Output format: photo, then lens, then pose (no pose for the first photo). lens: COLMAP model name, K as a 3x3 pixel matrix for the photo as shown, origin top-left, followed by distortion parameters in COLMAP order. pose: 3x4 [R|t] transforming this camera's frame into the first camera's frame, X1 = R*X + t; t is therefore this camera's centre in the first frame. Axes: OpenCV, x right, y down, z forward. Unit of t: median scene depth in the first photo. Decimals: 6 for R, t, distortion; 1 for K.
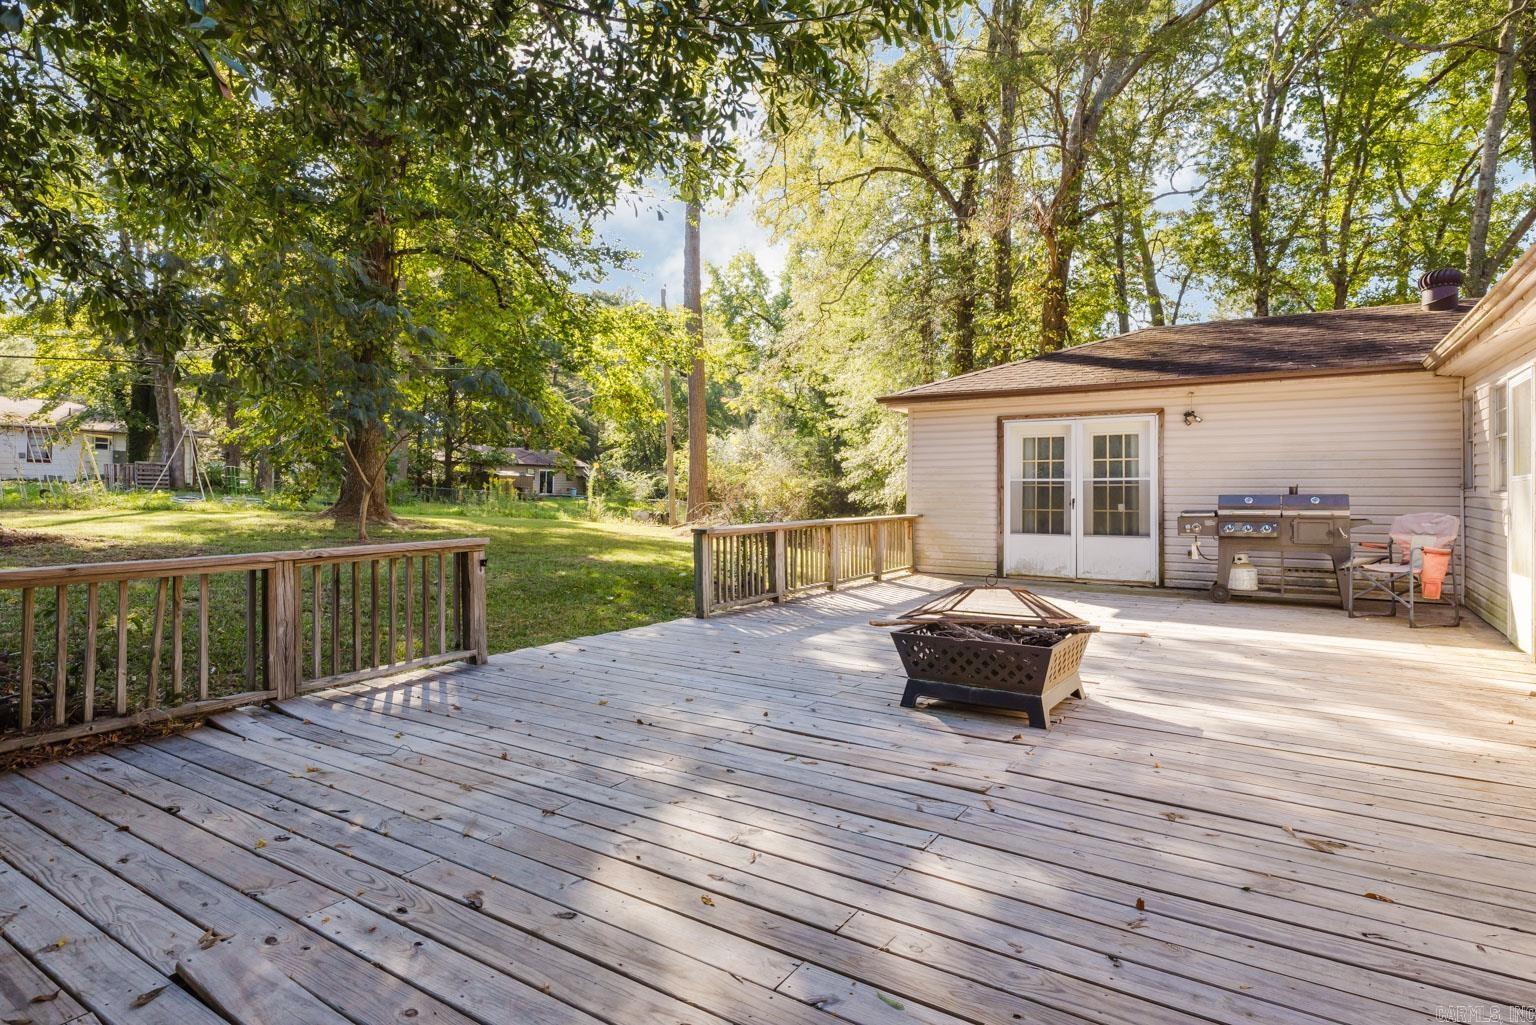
lens RADIAL K [[813.0, 0, 771.5], [0, 813.0, 499.9], [0, 0, 1]] dist [-0.001259, -0.000171]
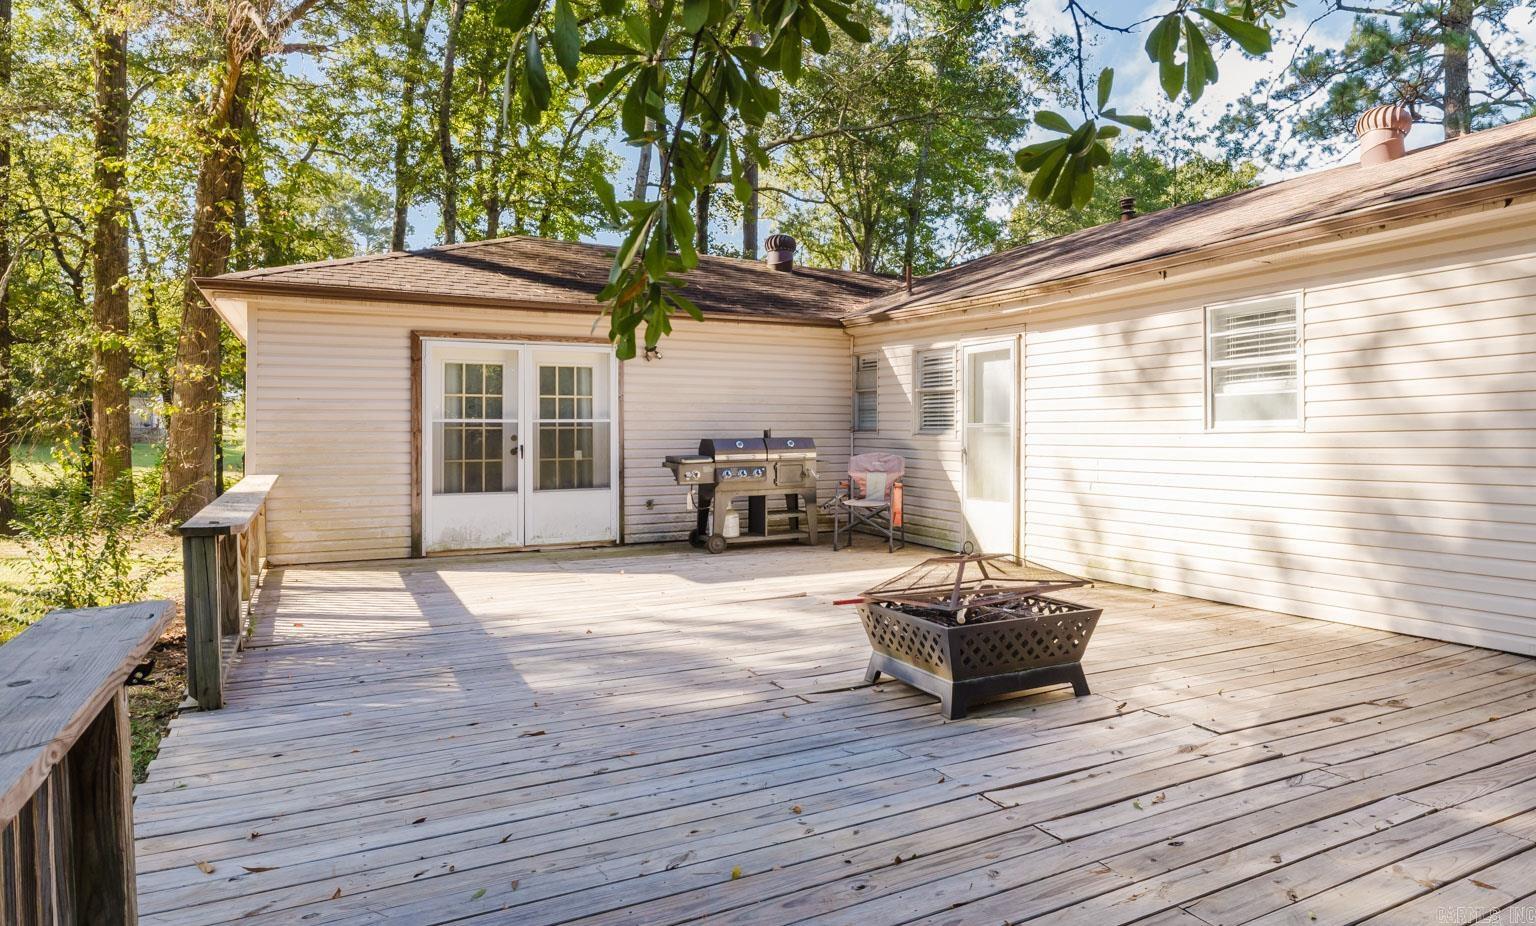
lens RADIAL K [[995.1, 0, 778.7], [0, 995.1, 461.9], [0, 0, 1]] dist [-0.000983, -0.001177]
pose [[0.451523, -0.035164, 0.891566, -0.380344], [0.011829, 0.999371, 0.033425, -0.014994], [-0.892181, -0.004546, 0.451655, 0.354422]]
